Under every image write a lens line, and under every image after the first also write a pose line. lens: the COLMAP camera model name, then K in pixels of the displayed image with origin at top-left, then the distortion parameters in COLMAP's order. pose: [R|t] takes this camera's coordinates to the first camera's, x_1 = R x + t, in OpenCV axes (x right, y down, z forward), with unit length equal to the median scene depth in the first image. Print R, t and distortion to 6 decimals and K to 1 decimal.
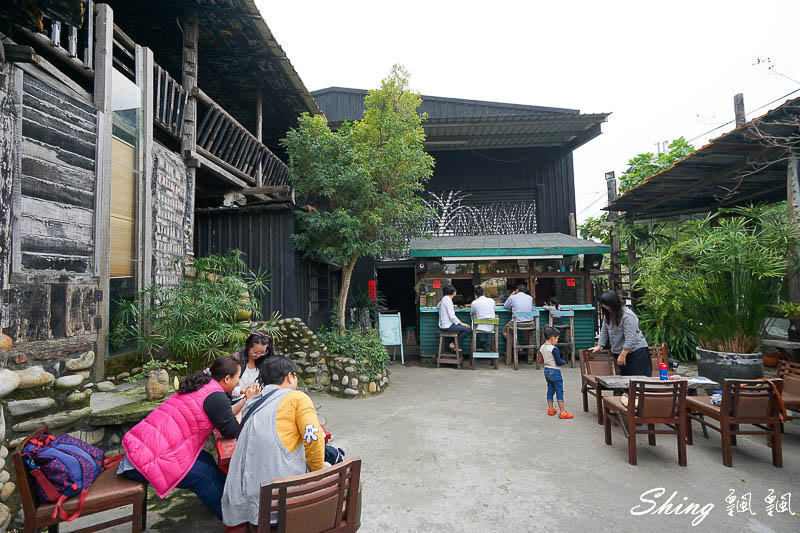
lens RADIAL K [[361.6, 0, 400.0], [0, 361.6, 266.5], [0, 0, 1]] dist [0.002263, 0.001586]
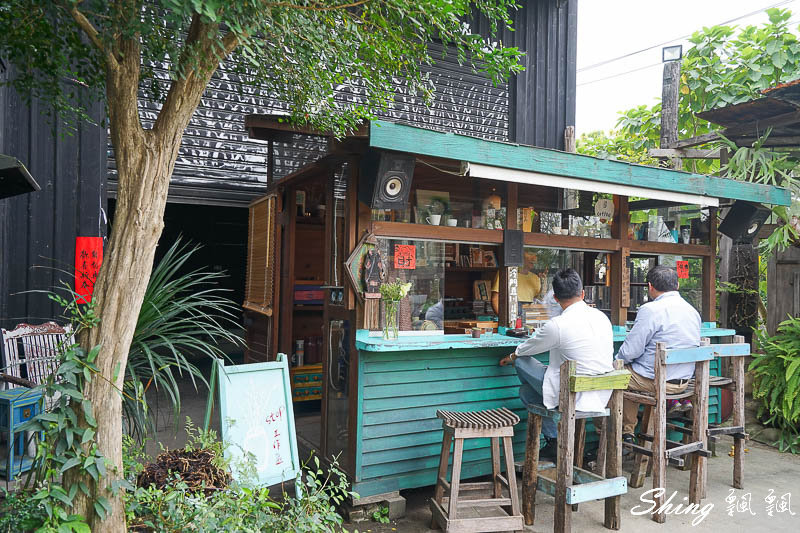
lens RADIAL K [[590.0, 0, 400.0], [0, 590.0, 266.5], [0, 0, 1]] dist [0.004304, 0.001428]
pose [[0.855057, 0.042129, 0.516819, -0.162233], [-0.069391, 0.997026, 0.033531, 0.041491], [-0.513870, -0.064533, 0.855438, 0.589133]]
